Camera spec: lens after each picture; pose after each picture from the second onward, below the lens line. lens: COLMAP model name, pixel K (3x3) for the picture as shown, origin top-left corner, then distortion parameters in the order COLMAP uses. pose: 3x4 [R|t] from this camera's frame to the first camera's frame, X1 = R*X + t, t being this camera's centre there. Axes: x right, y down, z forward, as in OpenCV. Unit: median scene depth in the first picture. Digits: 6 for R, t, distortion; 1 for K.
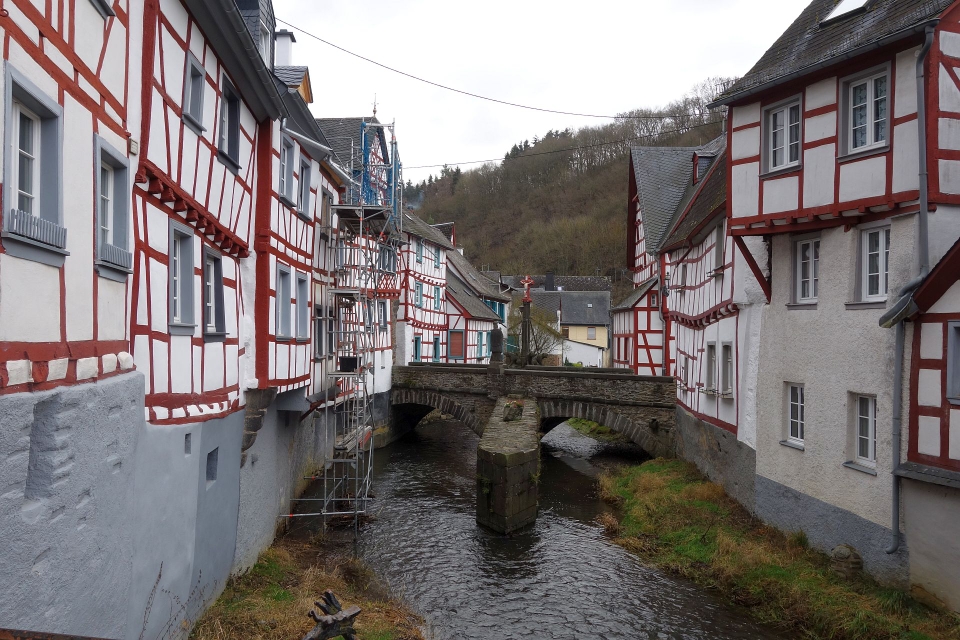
lens RADIAL K [[733.0, 0, 480.0], [0, 733.0, 320.0], [0, 0, 1]] dist [-0.001020, 0.001227]
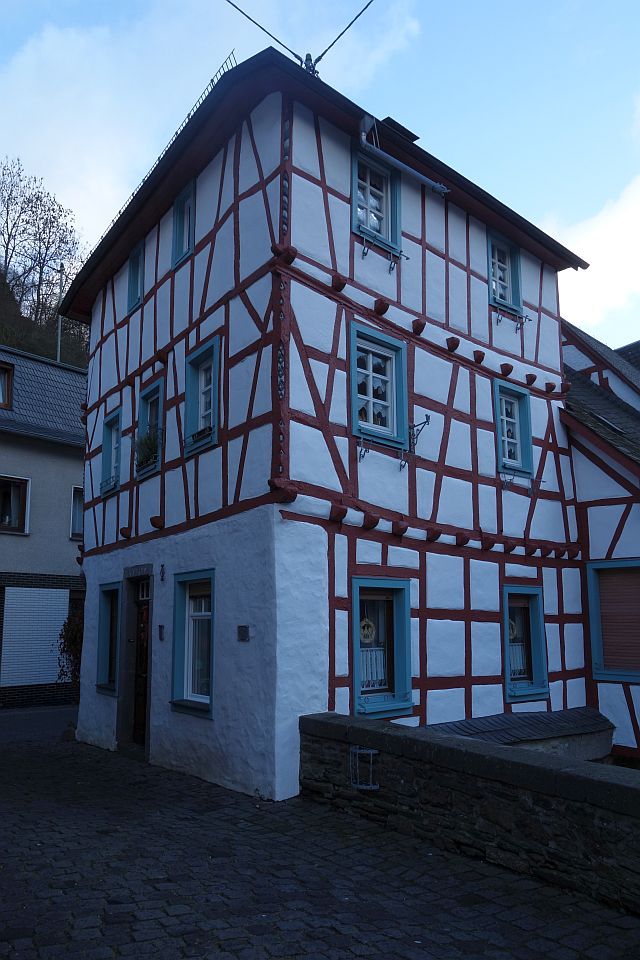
lens RADIAL K [[803.4, 0, 320.0], [0, 803.4, 480.0], [0, 0, 1]] dist [0.003385, 0.000949]
pose [[0.877032, -0.092197, -0.471502, 0.010174], [0.022618, 0.988249, -0.151169, 0.026307], [0.479899, 0.121915, 0.868812, 0.751085]]
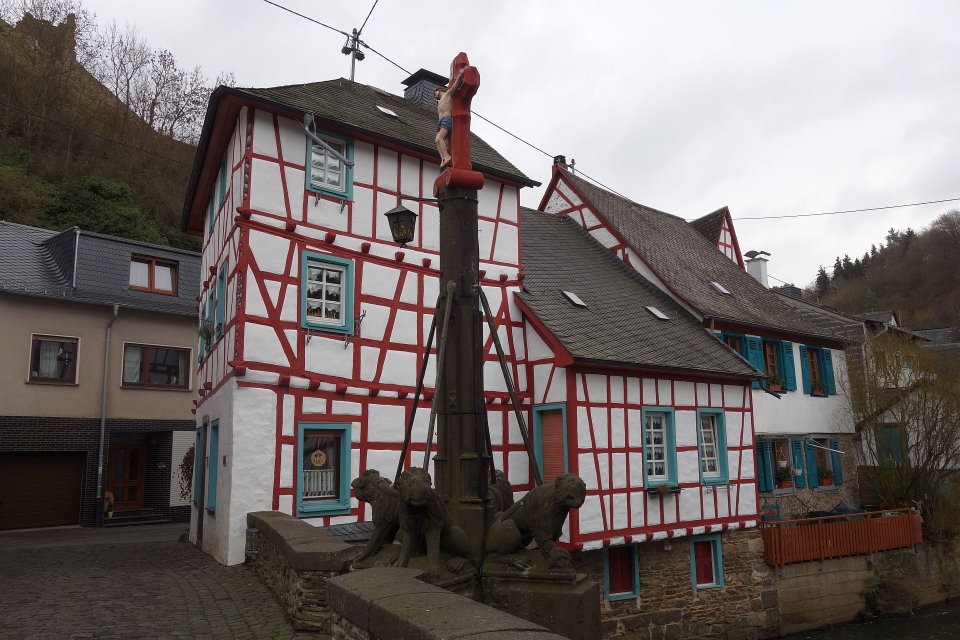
lens RADIAL K [[733.0, 0, 480.0], [0, 733.0, 320.0], [0, 0, 1]] dist [-0.001020, 0.001227]
pose [[0.823595, -0.124363, -0.553377, 0.140704], [0.040069, 0.985985, -0.161950, 0.029693], [0.565762, 0.111207, 0.817035, 0.740185]]
